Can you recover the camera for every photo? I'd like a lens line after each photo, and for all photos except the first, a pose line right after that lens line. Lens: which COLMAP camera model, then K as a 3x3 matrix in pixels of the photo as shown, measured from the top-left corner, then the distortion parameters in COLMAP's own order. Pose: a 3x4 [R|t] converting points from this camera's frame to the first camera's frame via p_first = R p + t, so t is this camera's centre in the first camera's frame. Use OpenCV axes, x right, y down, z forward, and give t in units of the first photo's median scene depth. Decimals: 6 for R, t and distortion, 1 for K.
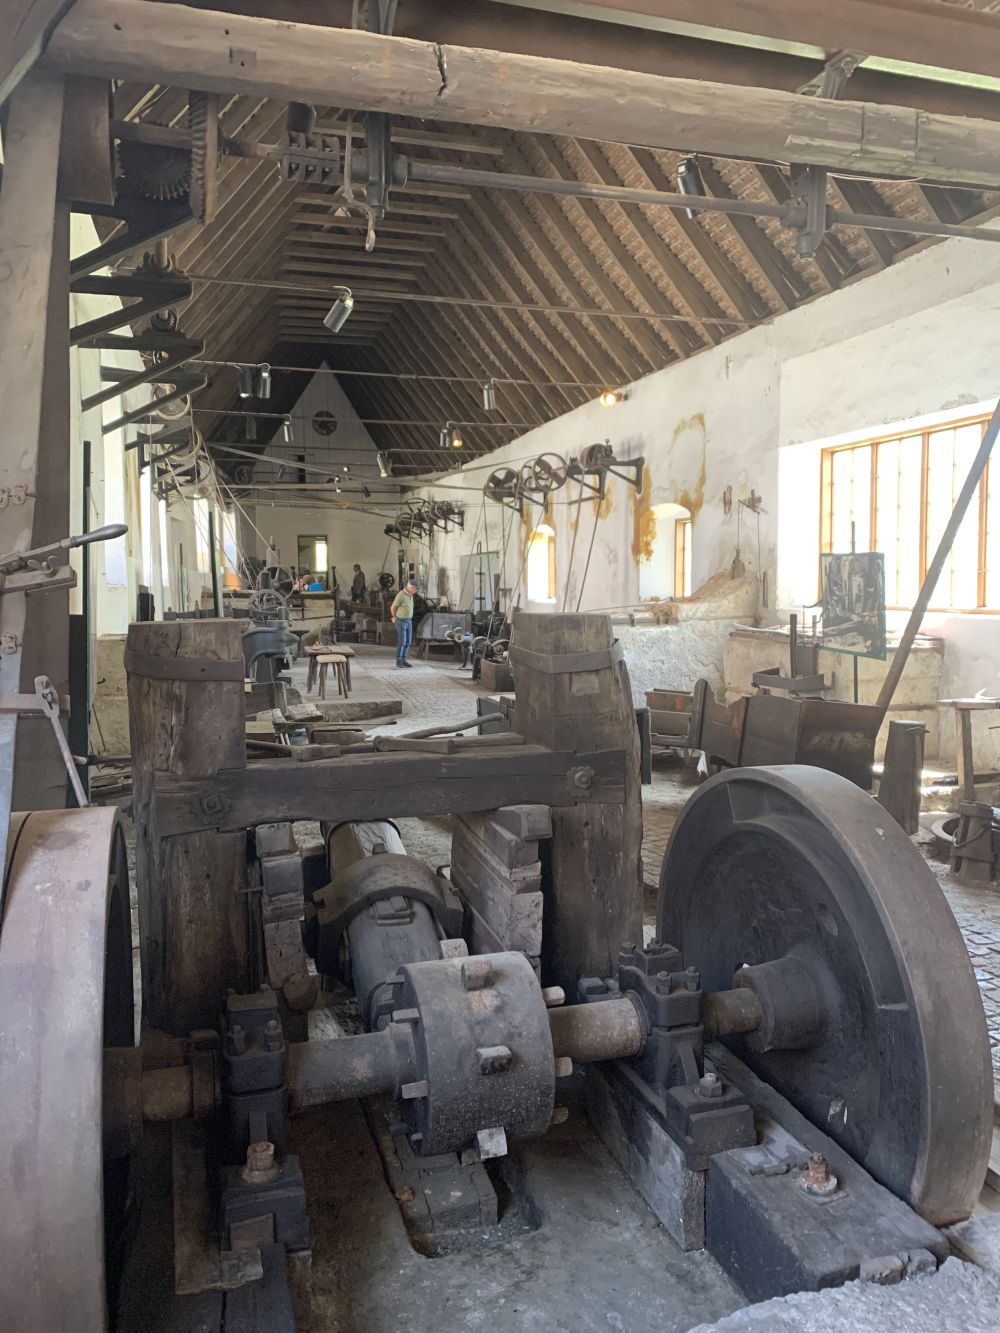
lens RADIAL K [[1028.7, 0, 517.4], [0, 1028.7, 649.2], [0, 0, 1]] dist [0.058758, -0.077882]
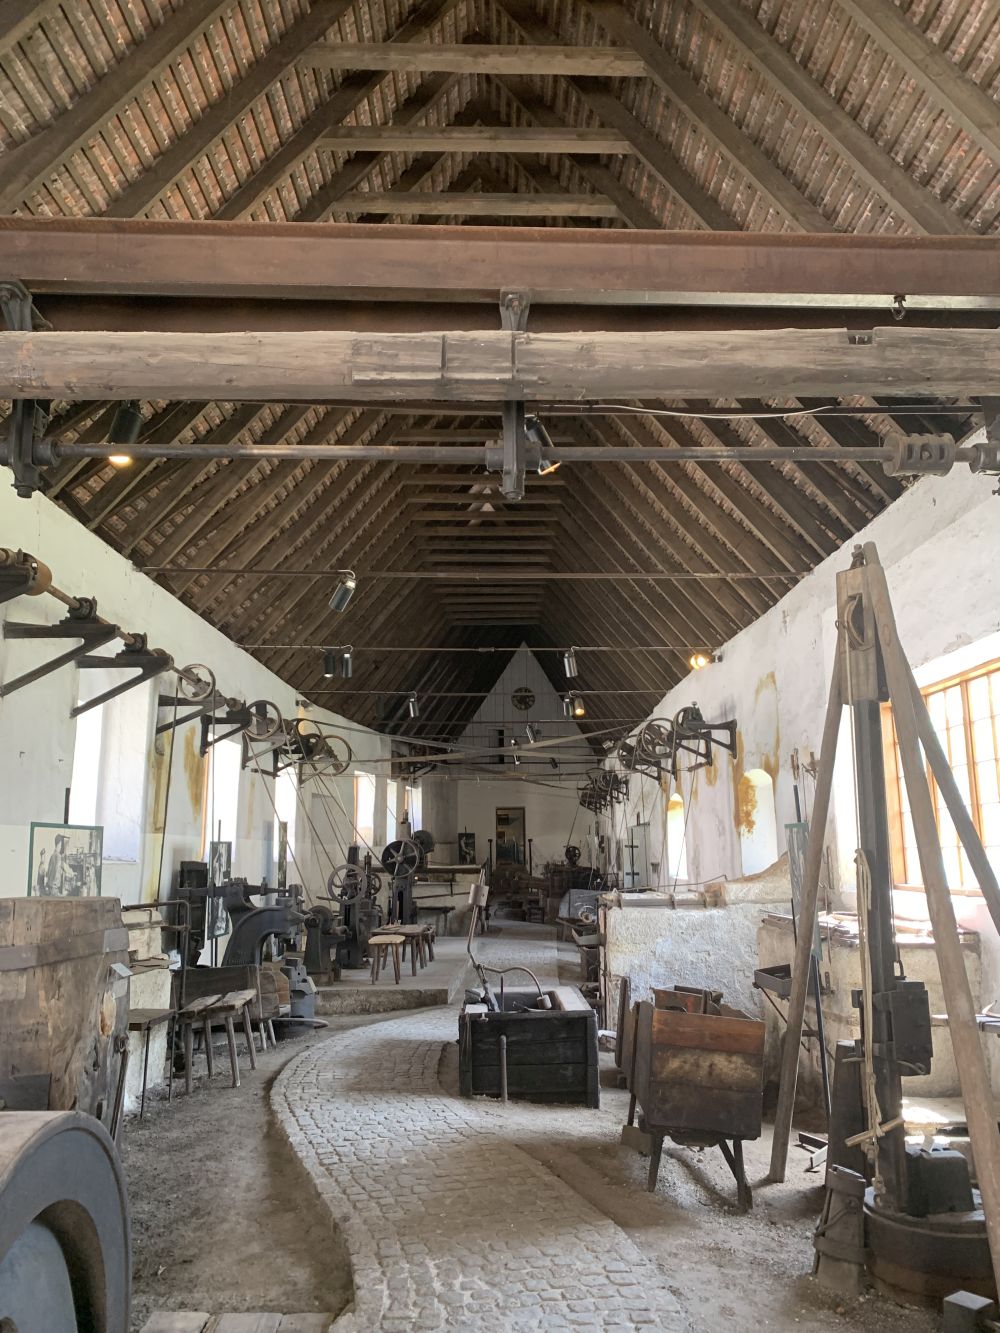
lens RADIAL K [[1028.7, 0, 506.1], [0, 1028.7, 652.7], [0, 0, 1]] dist [0.058758, -0.077882]
pose [[0.960467, -0.052628, -0.273375, 0.195171], [-0.019141, 0.967162, -0.253441, -0.006185], [0.277735, 0.248654, 0.927919, 0.074225]]
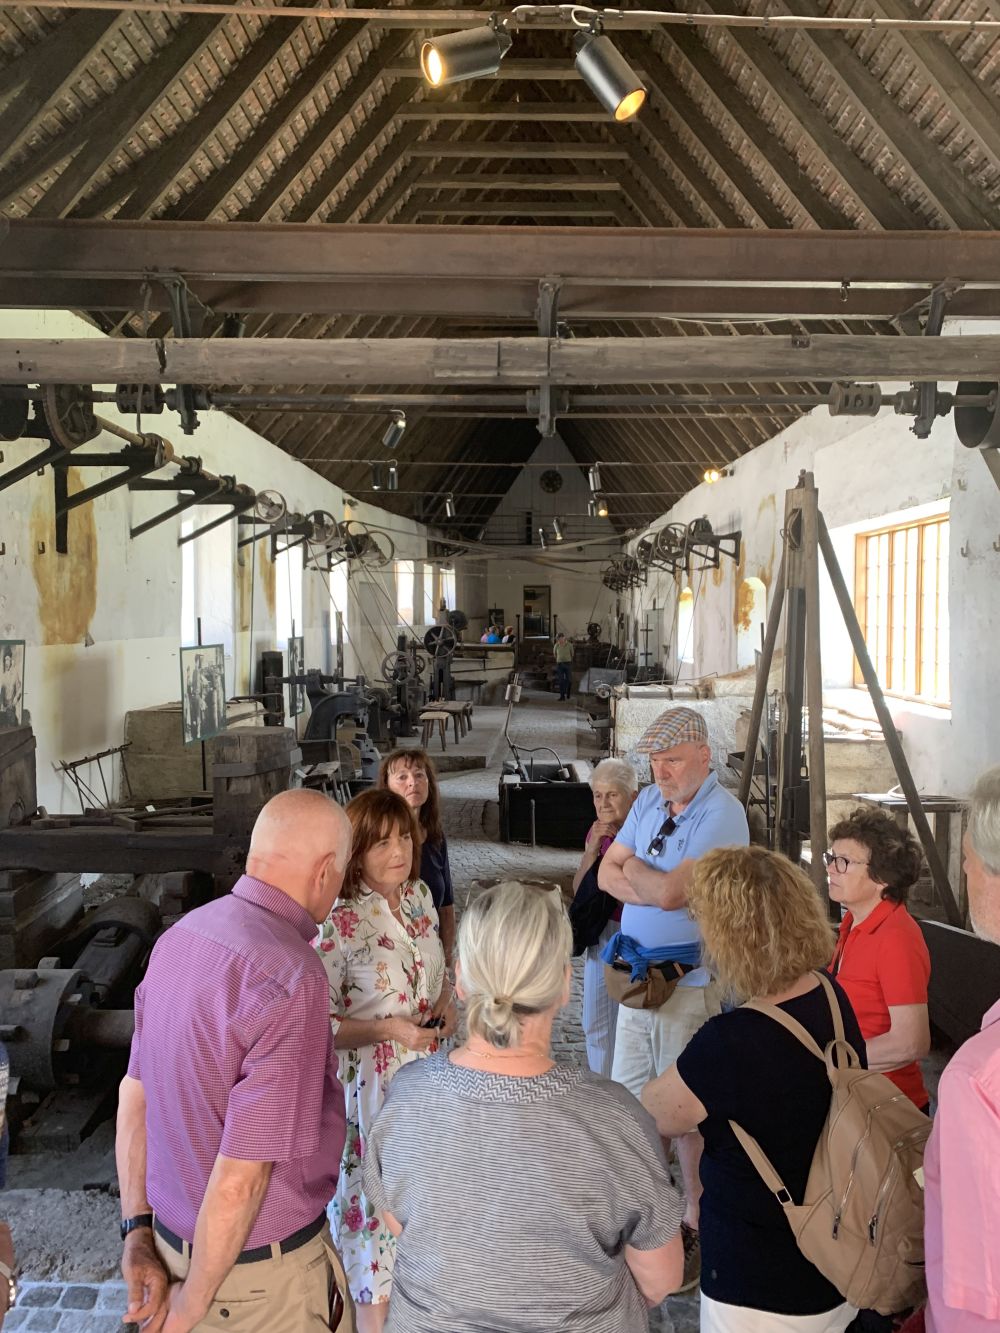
lens RADIAL K [[1028.7, 0, 511.5], [0, 1028.7, 656.8], [0, 0, 1]] dist [0.058758, -0.077882]
pose [[0.954785, 0.023023, -0.296404, 0.230474], [-0.030385, 0.999333, -0.020256, -0.034382], [0.295740, 0.028347, 0.954848, -0.062694]]
